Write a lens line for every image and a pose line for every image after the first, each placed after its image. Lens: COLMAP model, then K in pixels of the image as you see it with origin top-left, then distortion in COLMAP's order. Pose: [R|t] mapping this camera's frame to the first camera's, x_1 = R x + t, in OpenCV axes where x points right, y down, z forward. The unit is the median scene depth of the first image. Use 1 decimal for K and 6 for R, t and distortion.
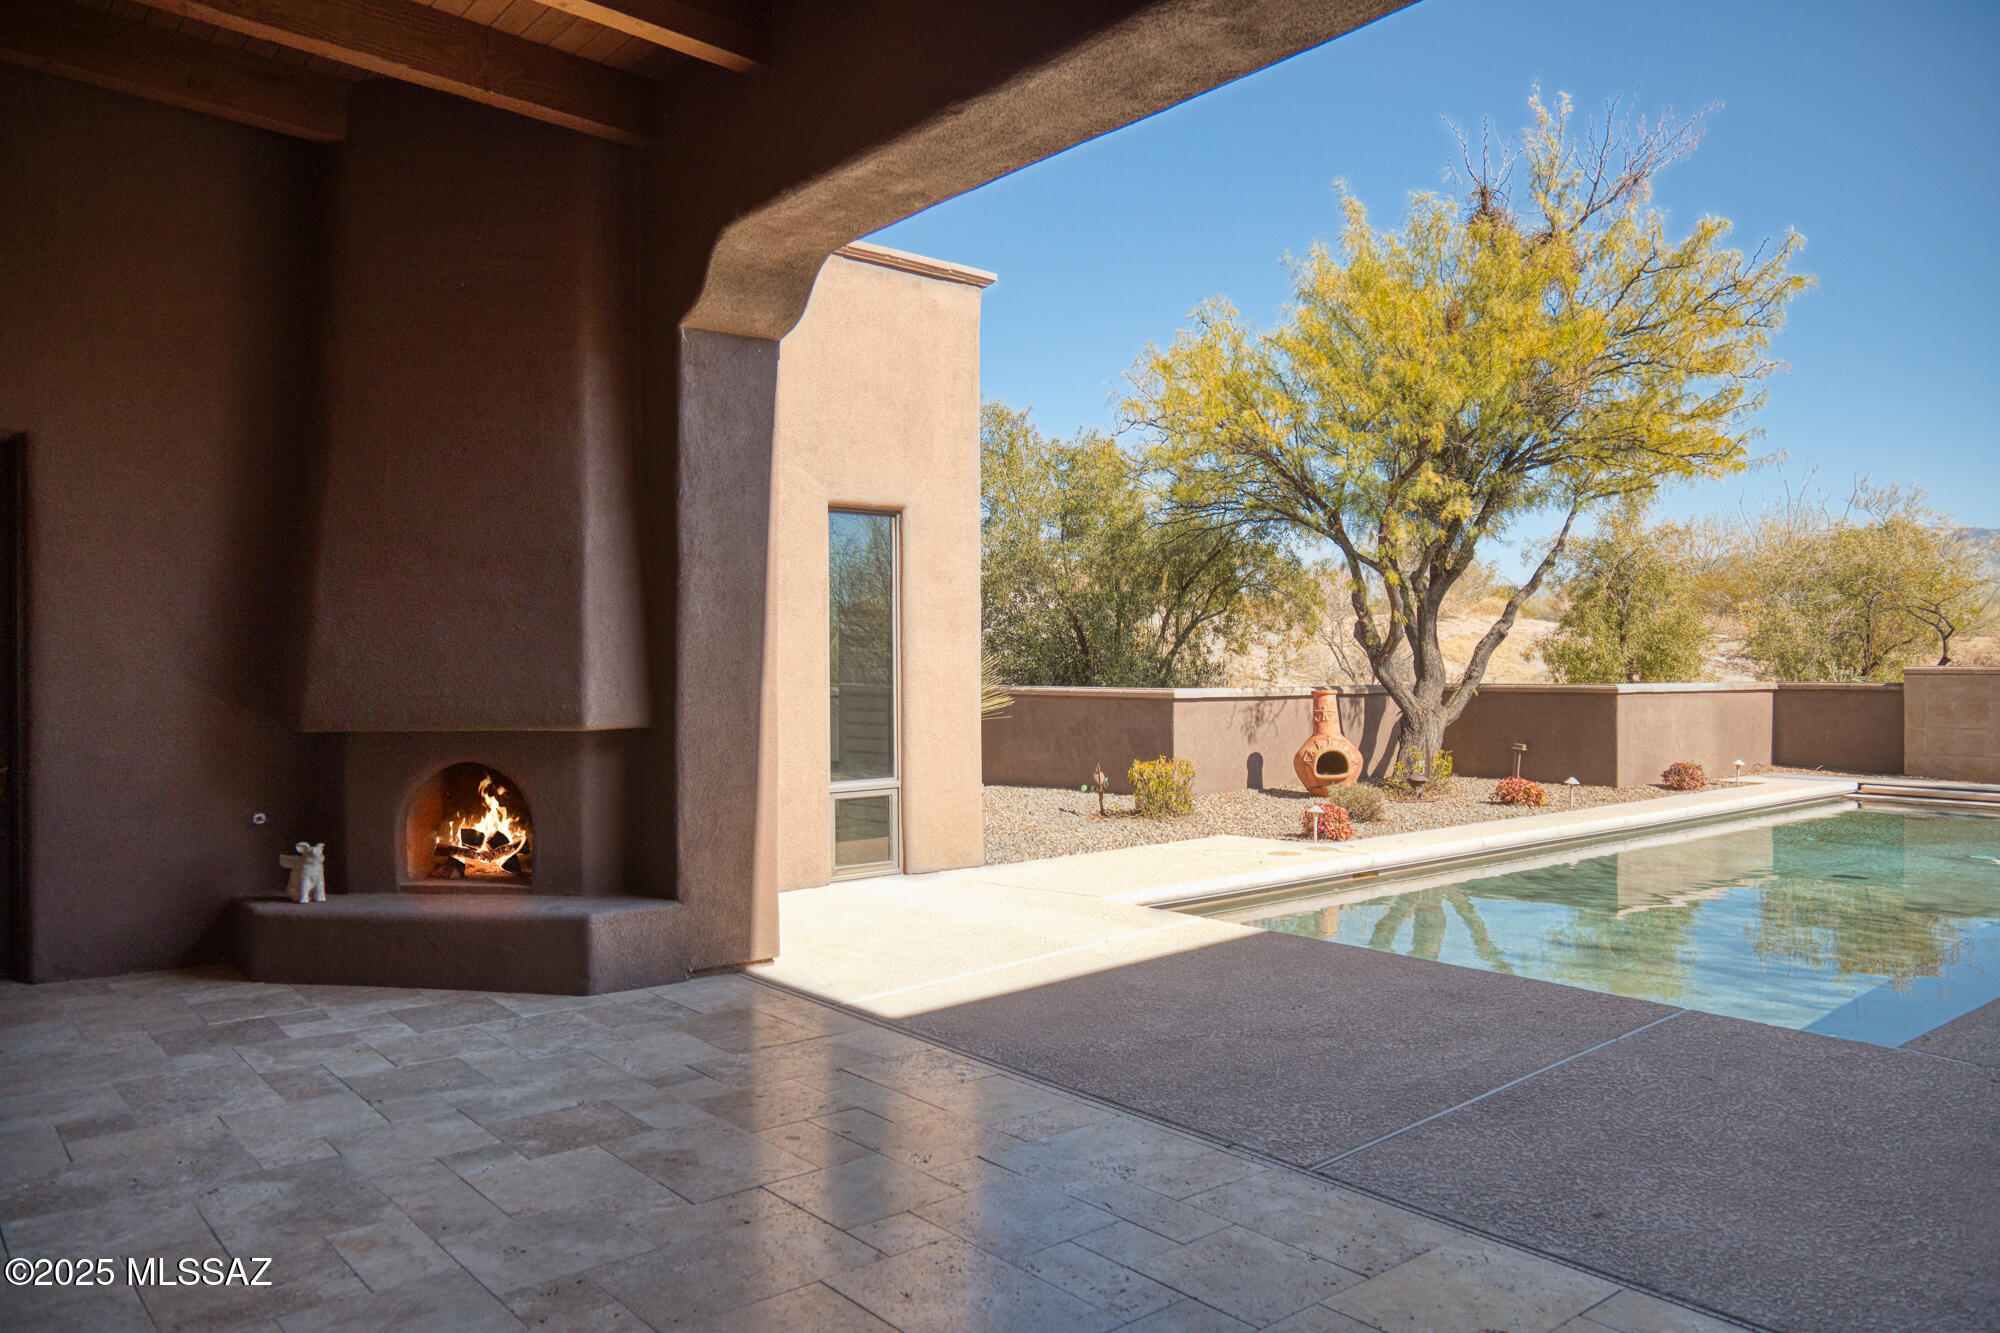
lens RADIAL K [[1373.3, 0, 1000.0], [0, 1373.3, 666.5], [0, 0, 1]] dist [-0.000060, -0.003199]
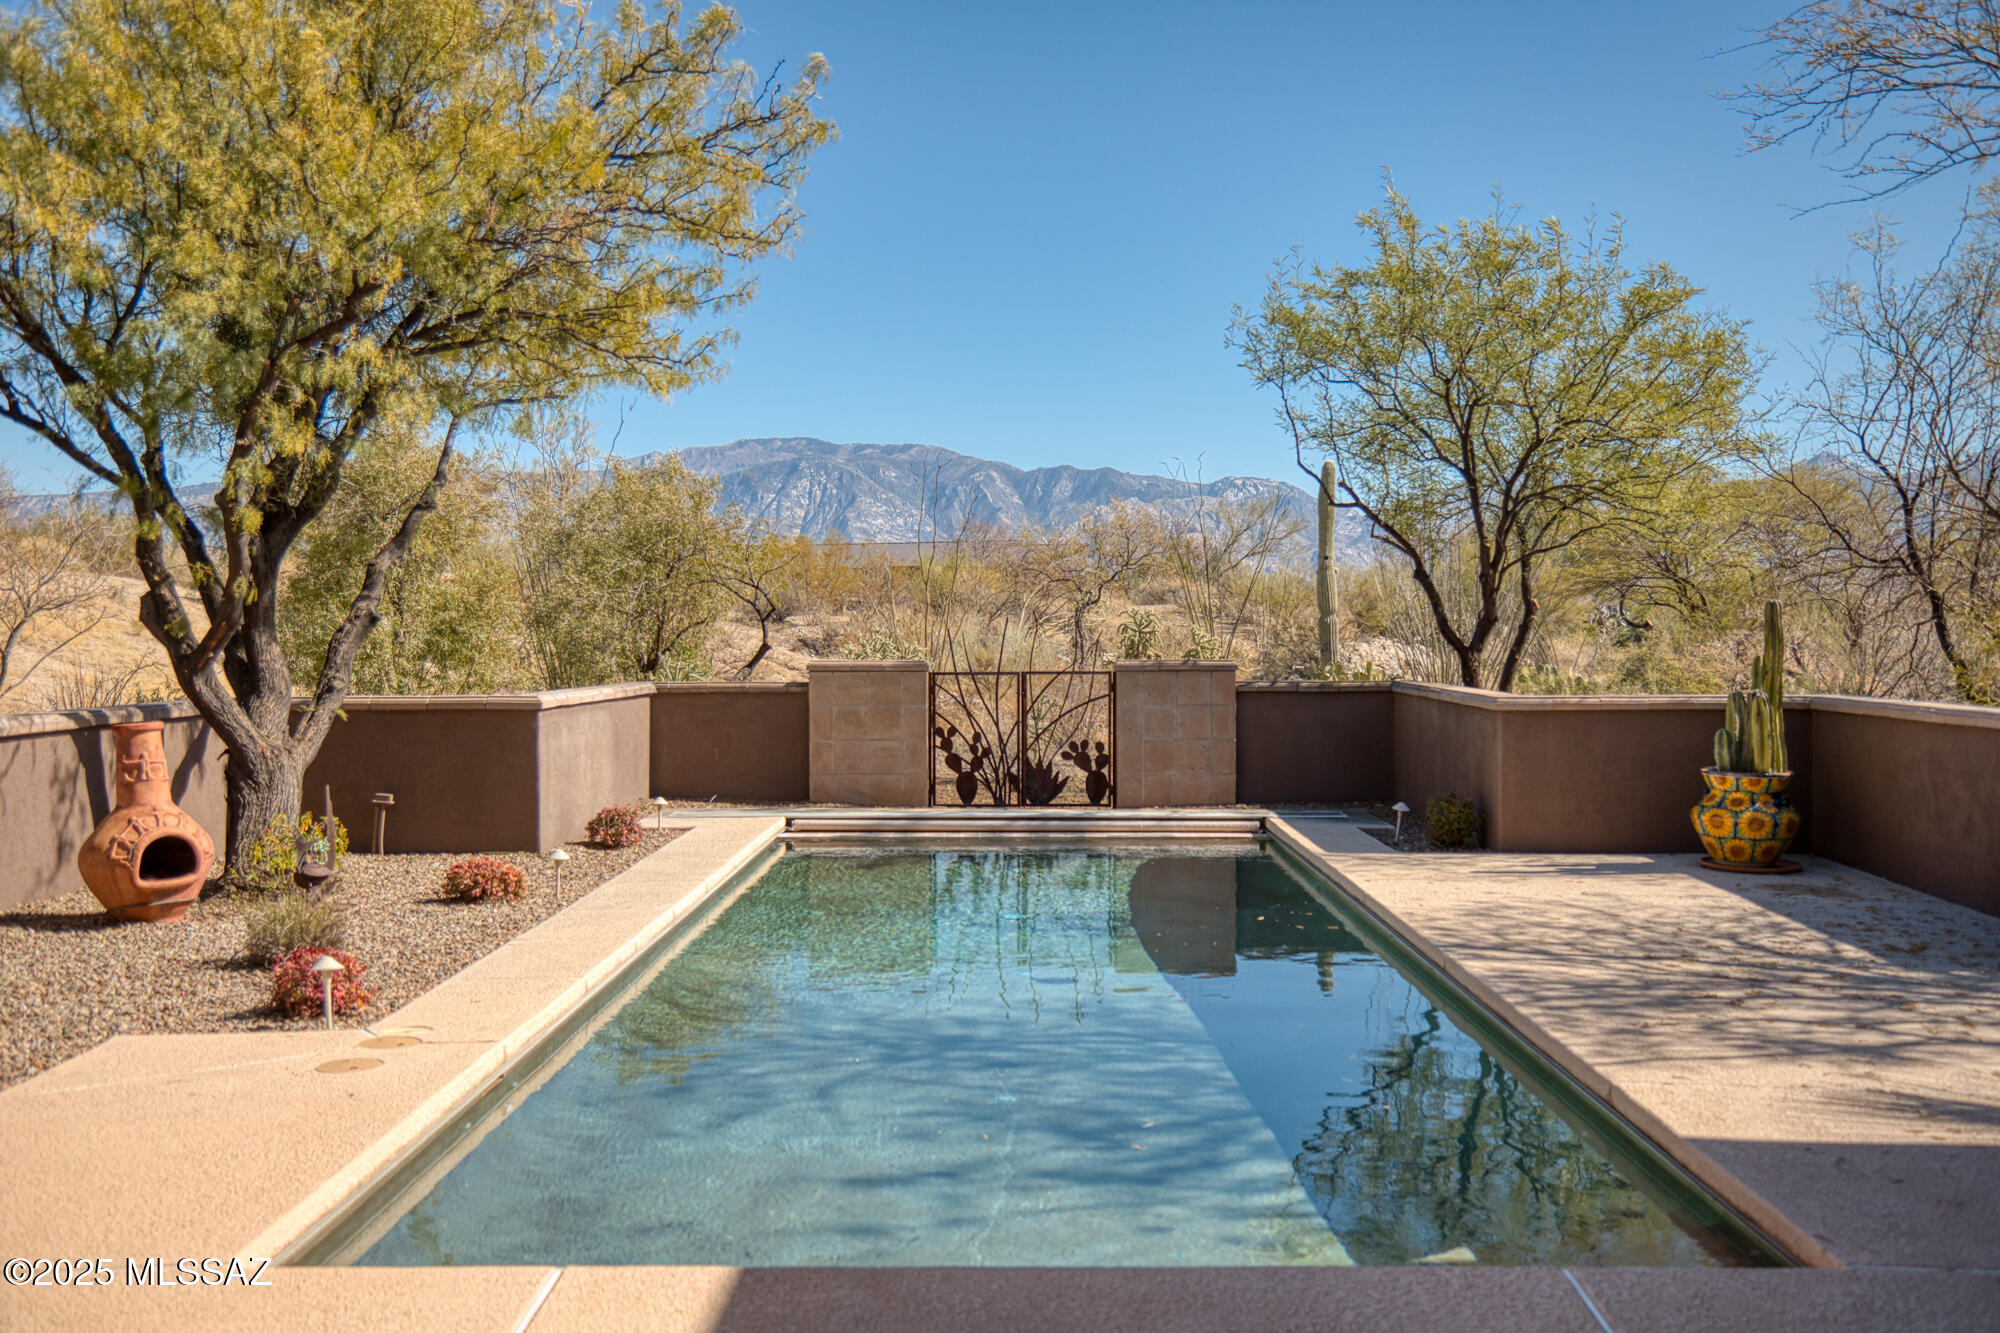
lens RADIAL K [[1949.5, 0, 1000.0], [0, 1949.5, 666.5], [0, 0, 1]] dist [0.003070, 0.003754]
pose [[0.643069, -0.011231, 0.765725, -0.122577], [-0.001933, 0.999865, 0.016289, -0.016589], [-0.765805, -0.011955, 0.642961, 0.229428]]
